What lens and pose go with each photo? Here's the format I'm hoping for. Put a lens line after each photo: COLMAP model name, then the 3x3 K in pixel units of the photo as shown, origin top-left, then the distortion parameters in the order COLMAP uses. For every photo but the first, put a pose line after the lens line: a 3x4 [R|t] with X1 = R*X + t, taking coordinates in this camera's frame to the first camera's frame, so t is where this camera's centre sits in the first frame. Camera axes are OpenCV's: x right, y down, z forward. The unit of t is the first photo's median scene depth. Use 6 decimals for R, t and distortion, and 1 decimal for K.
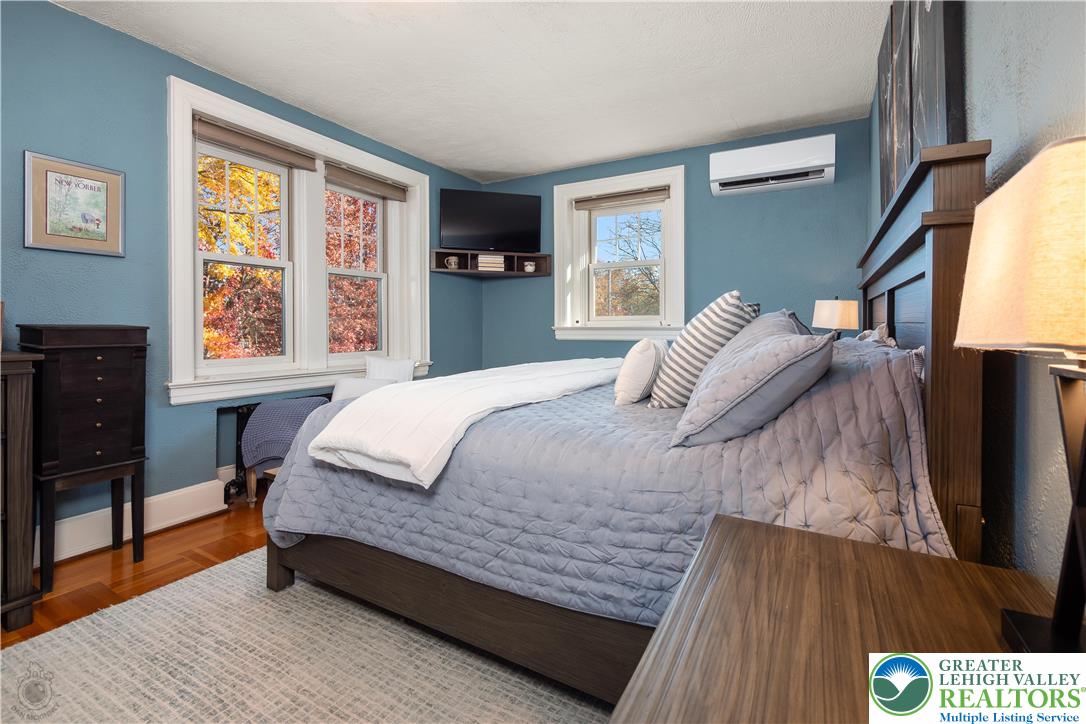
lens RADIAL K [[487.1, 0, 539.5], [0, 487.1, 331.6], [0, 0, 1]] dist [0.000150, 0.000041]
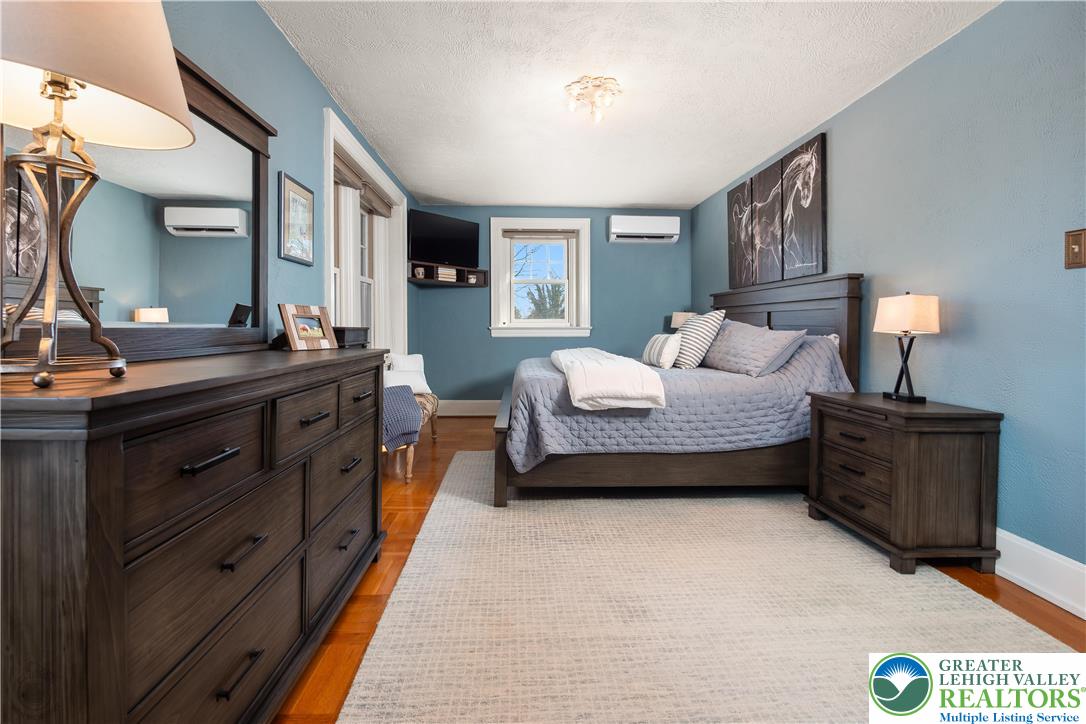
lens RADIAL K [[462.1, 0, 536.3], [0, 462.1, 338.5], [0, 0, 1]] dist [-0.002608, -0.000196]
pose [[0.846359, -0.013083, 0.532452, -0.543983], [0.004826, 0.999846, 0.016896, 0.000842], [-0.532591, -0.011731, 0.846291, -0.103228]]
